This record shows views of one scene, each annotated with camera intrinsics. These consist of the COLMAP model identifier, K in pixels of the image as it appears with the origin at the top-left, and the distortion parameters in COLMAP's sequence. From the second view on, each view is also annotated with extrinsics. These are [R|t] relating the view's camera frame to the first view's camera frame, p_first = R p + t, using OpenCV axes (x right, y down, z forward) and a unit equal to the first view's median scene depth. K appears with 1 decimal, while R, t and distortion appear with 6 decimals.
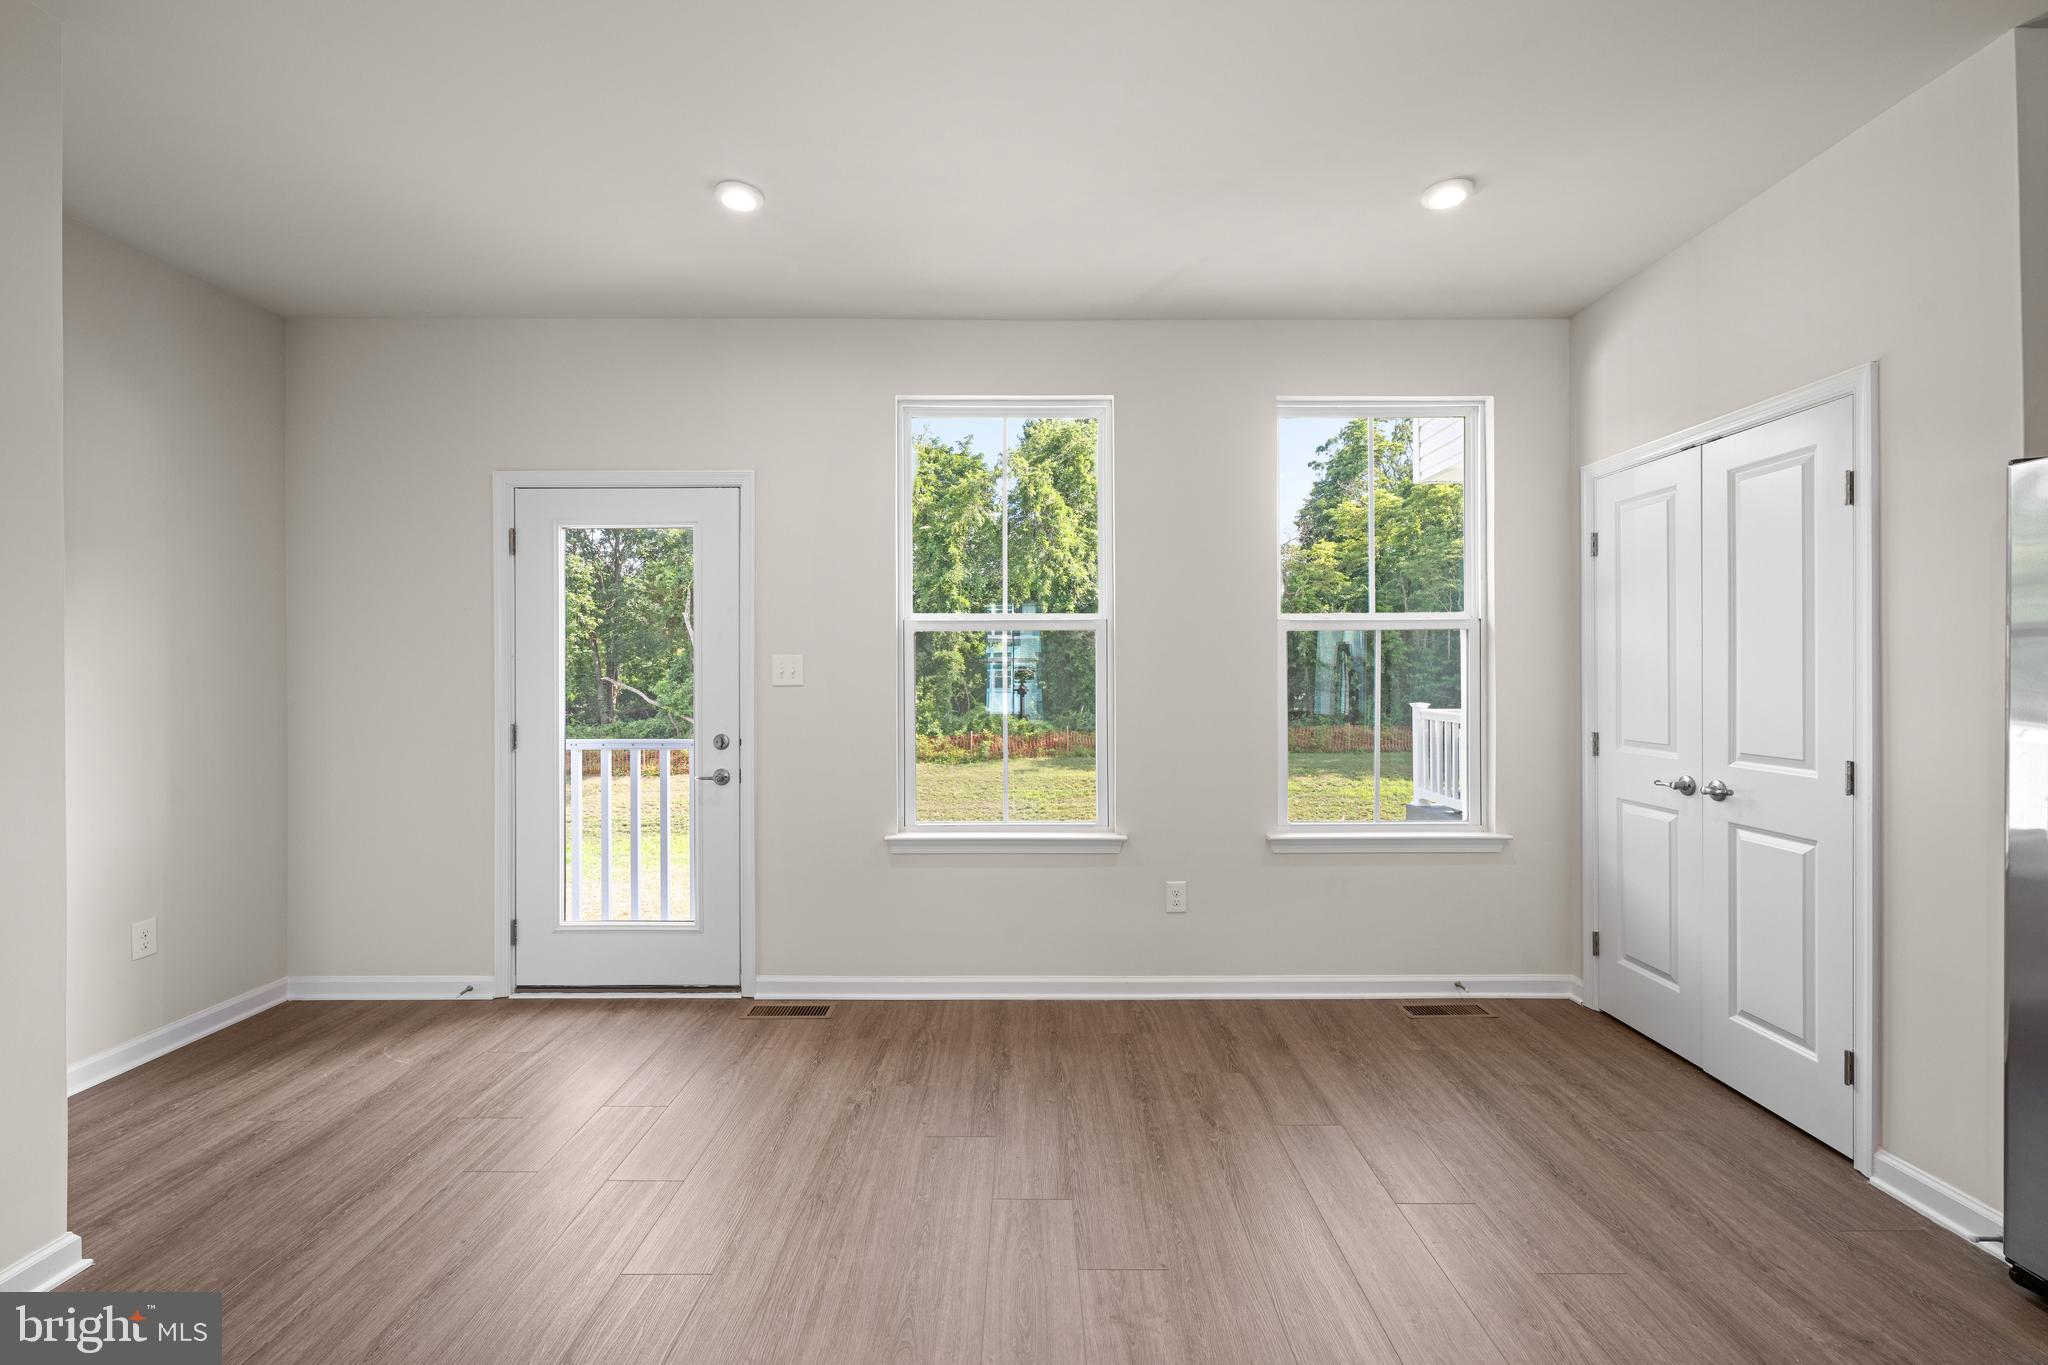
lens RADIAL K [[854.7, 0, 1024.0], [0, 854.7, 682.5], [0, 0, 1]] dist [-0.000604, -0.000064]
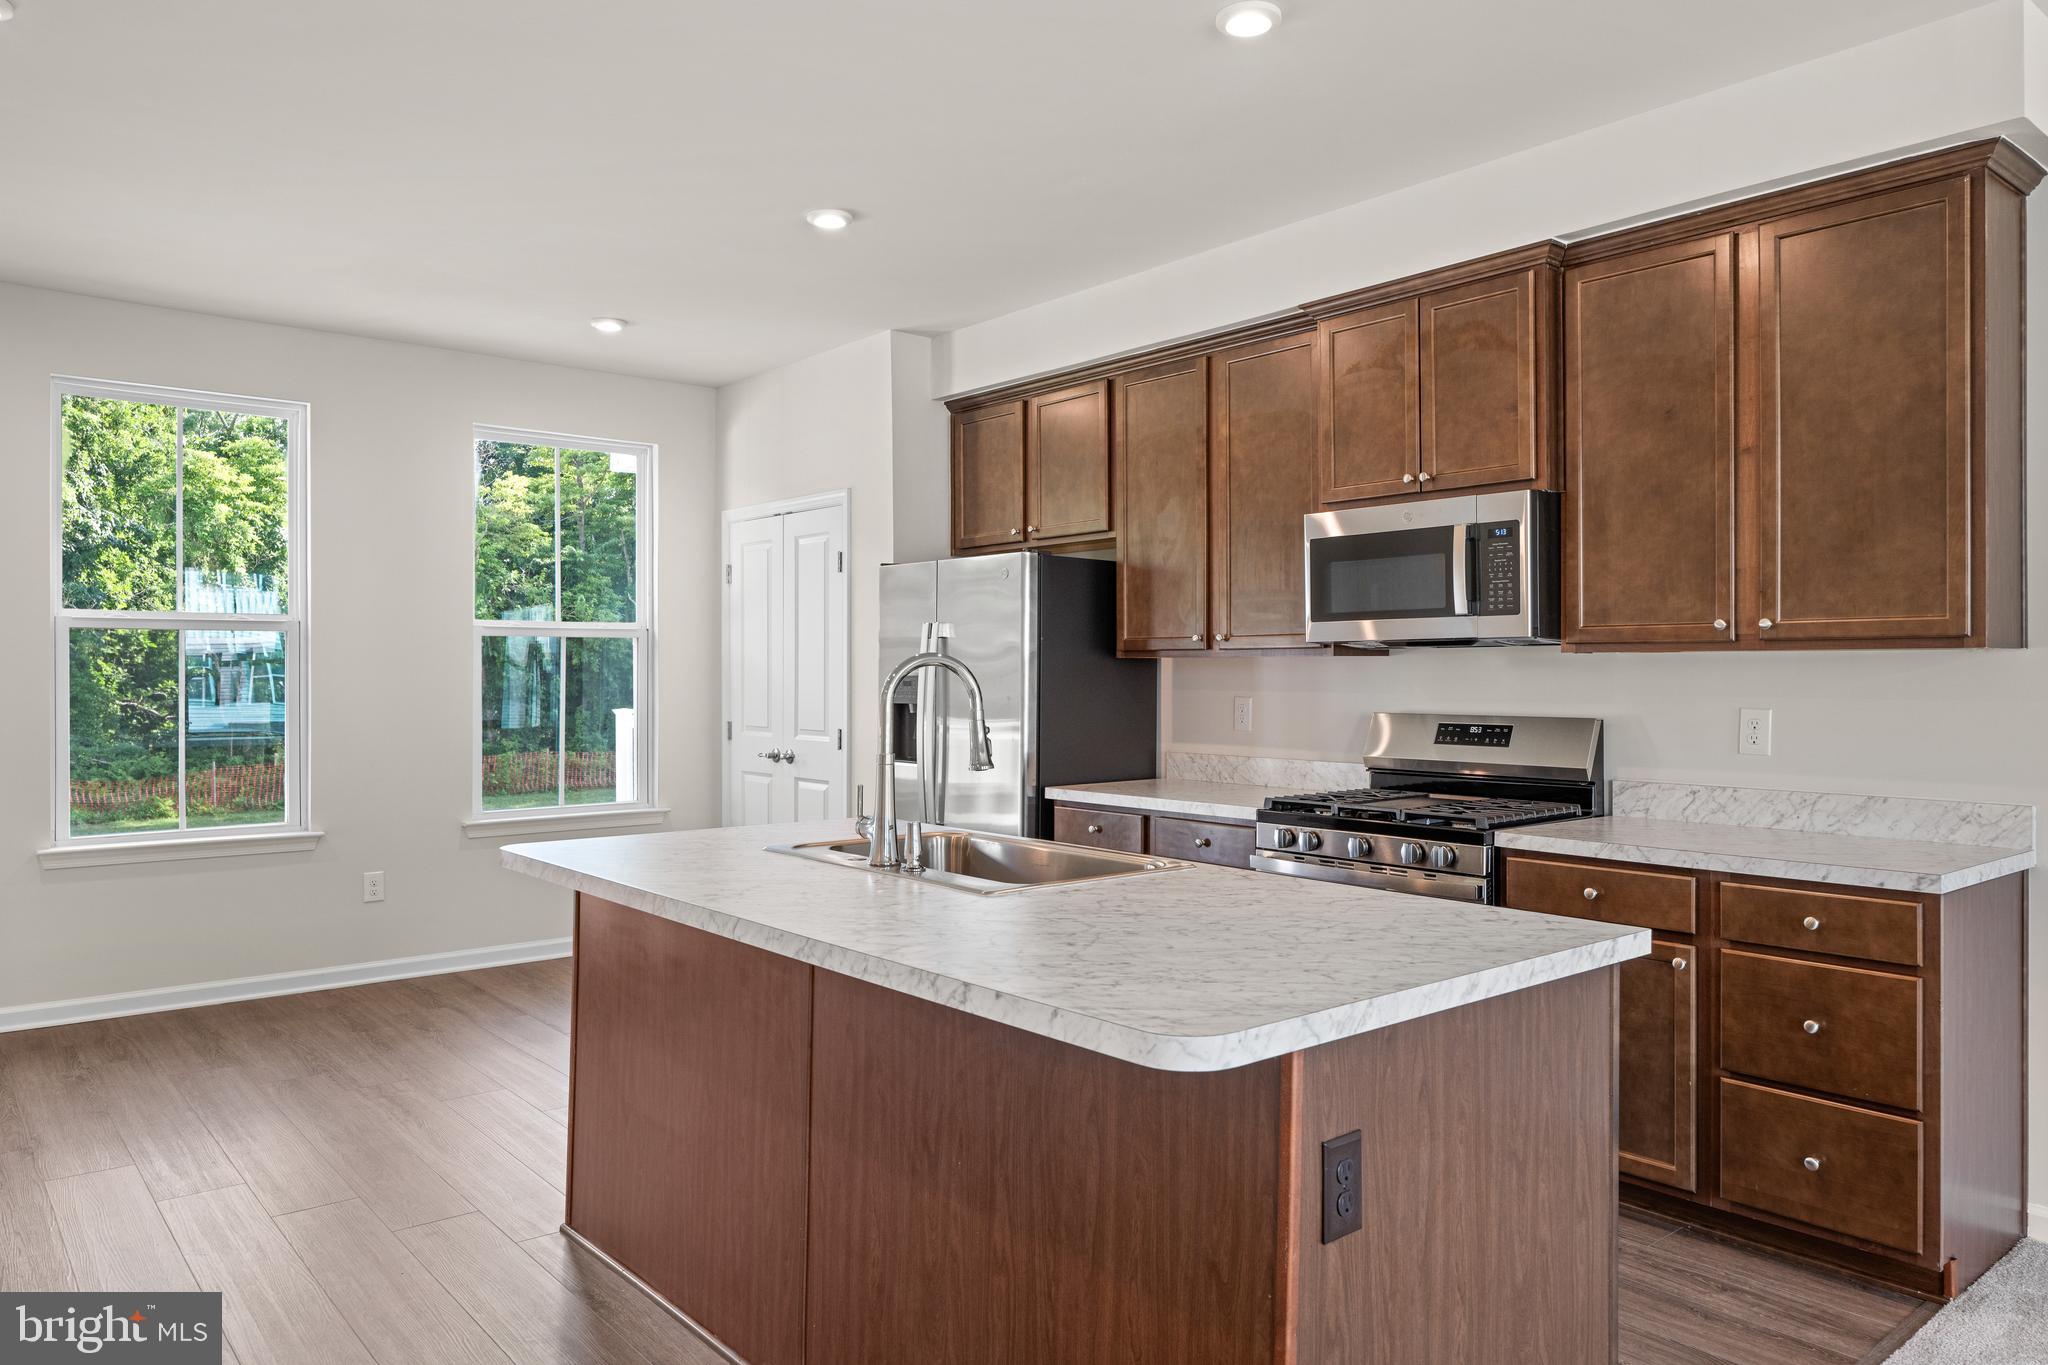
lens RADIAL K [[1376.9, 0, 1028.0], [0, 1376.9, 665.4], [0, 0, 1]] dist [0.002289, 0.001397]
pose [[0.766461, 0.007656, 0.642246, -0.301333], [0.003538, 0.999863, -0.016141, 0.008862], [-0.642282, 0.014644, 0.766329, -0.835255]]
